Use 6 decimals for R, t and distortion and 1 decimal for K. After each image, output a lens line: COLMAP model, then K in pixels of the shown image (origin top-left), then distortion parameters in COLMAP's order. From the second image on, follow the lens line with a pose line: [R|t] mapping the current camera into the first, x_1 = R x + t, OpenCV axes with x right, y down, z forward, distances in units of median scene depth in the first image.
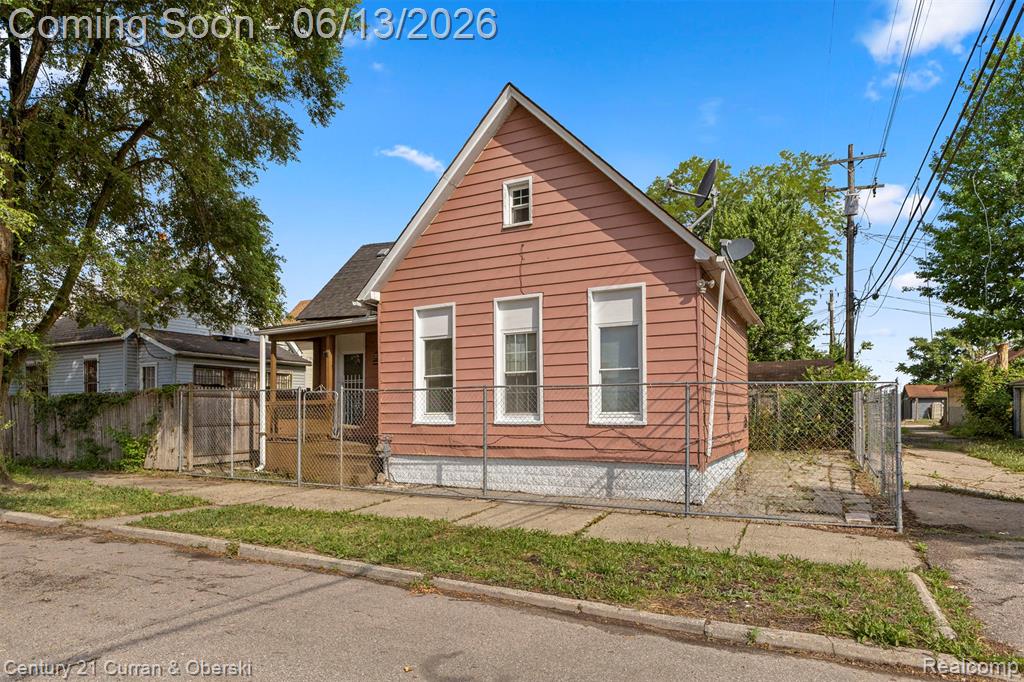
lens RADIAL K [[613.8, 0, 512.1], [0, 613.8, 401.2], [0, 0, 1]] dist [-0.005626, 0.001654]
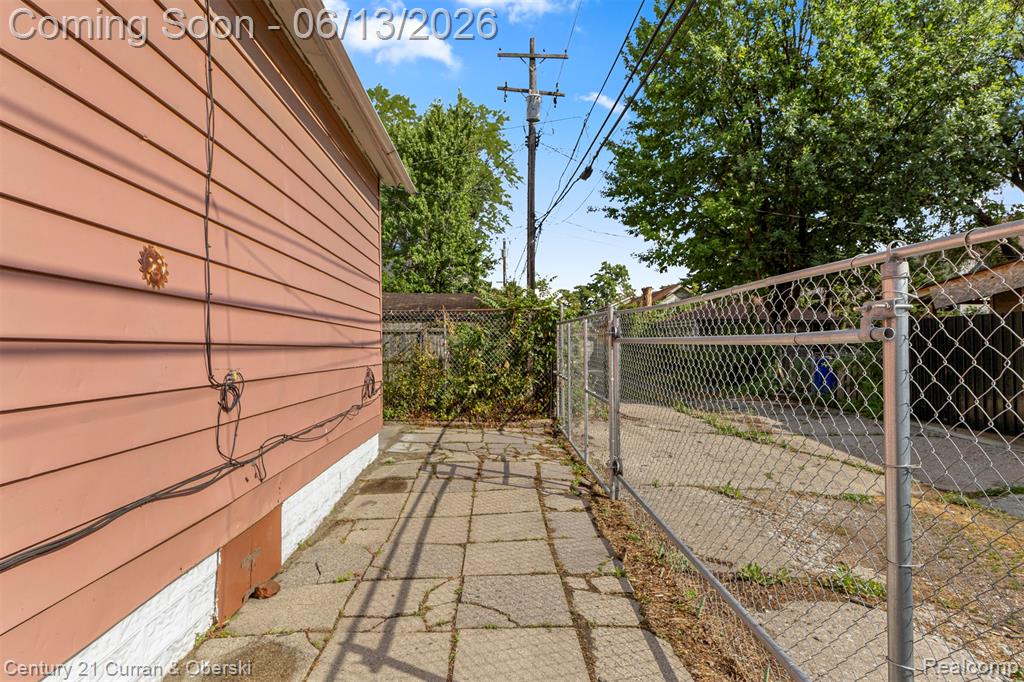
lens RADIAL K [[531.4, 0, 512.6], [0, 531.4, 343.4], [0, 0, 1]] dist [0.000967, 0.000065]
pose [[0.875245, -0.001755, 0.483676, 0.170401], [-0.000990, 0.999985, 0.005419, 0.000828], [-0.483679, -0.005222, 0.875230, 0.363970]]
